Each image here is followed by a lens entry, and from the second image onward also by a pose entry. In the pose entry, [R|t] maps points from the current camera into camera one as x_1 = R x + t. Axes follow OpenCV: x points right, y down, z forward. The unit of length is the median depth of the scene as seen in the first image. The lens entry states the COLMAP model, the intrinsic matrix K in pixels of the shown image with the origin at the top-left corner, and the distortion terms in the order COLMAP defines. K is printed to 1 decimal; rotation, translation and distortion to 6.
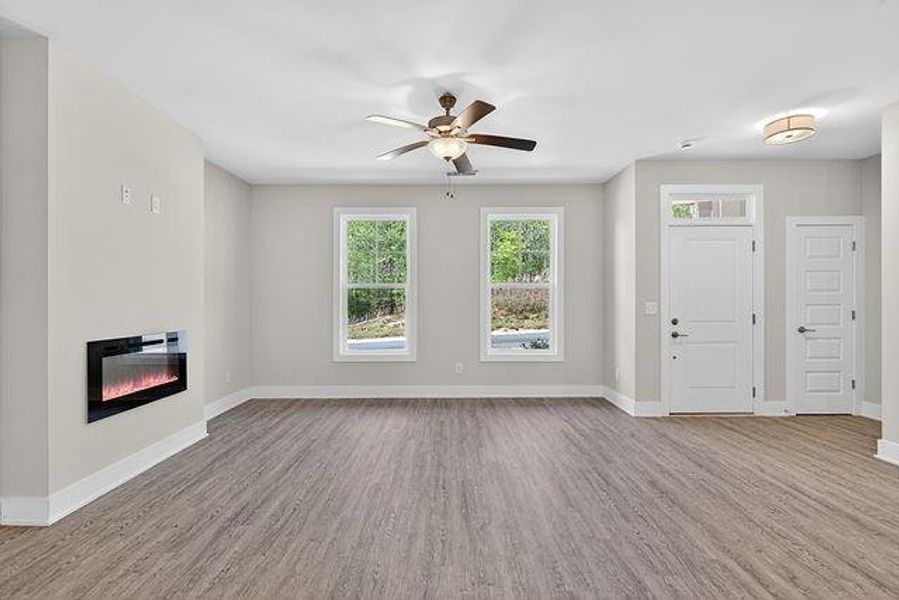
lens RADIAL K [[431.8, 0, 451.4], [0, 431.8, 298.1], [0, 0, 1]] dist [0.000722, -0.000352]
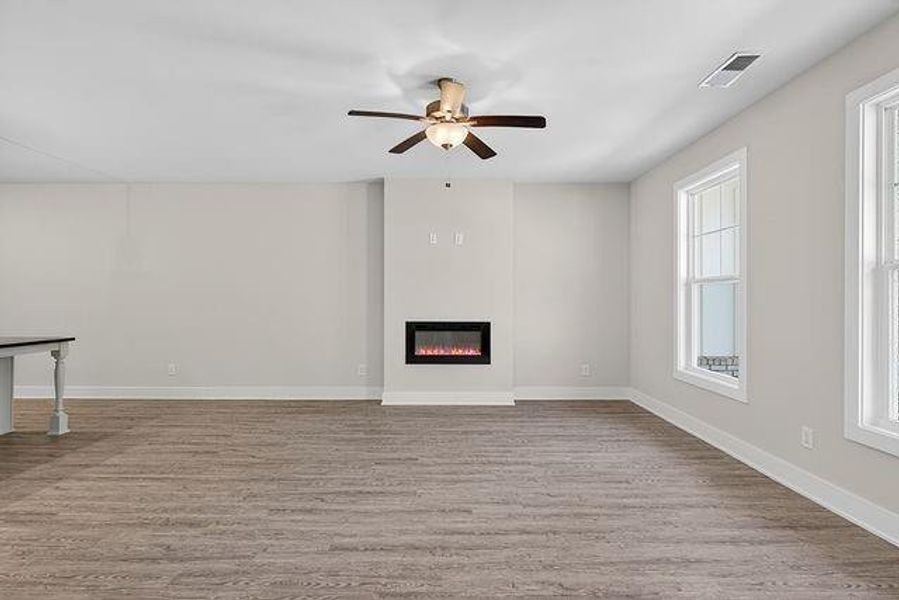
lens RADIAL K [[431.8, 0, 444.7], [0, 431.8, 297.4], [0, 0, 1]] dist [0.000722, -0.000352]
pose [[-0.013359, -0.003659, -0.999904, 0.981222], [0.005015, 0.999980, -0.003726, 0.000955], [0.999898, -0.005064, -0.013341, 1.086651]]
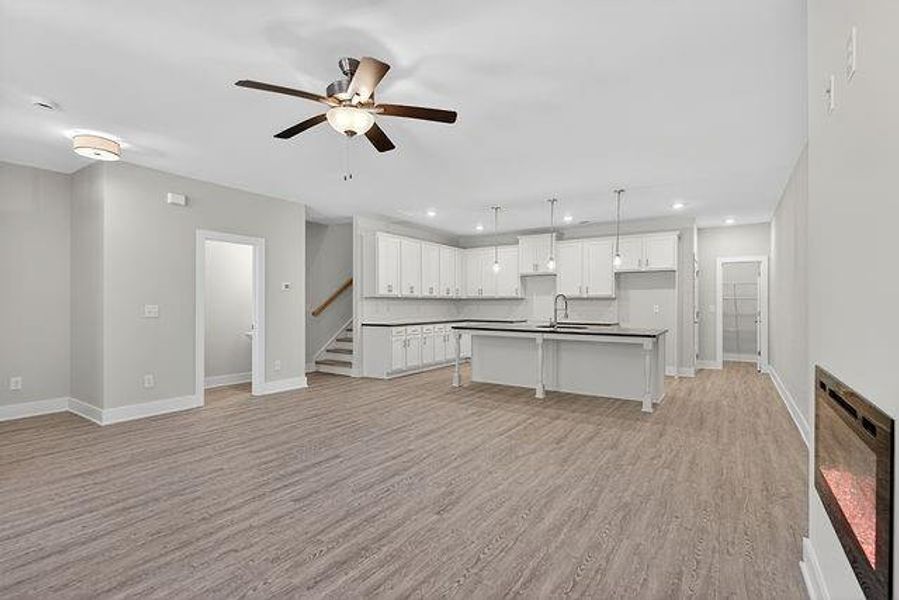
lens RADIAL K [[431.8, 0, 442.1], [0, 431.8, 301.6], [0, 0, 1]] dist [0.000722, -0.000352]
pose [[-0.822134, 0.003478, 0.569284, -0.674666], [-0.002324, 0.999953, -0.009465, 0.008905], [-0.569290, -0.009105, -0.822087, 1.707299]]
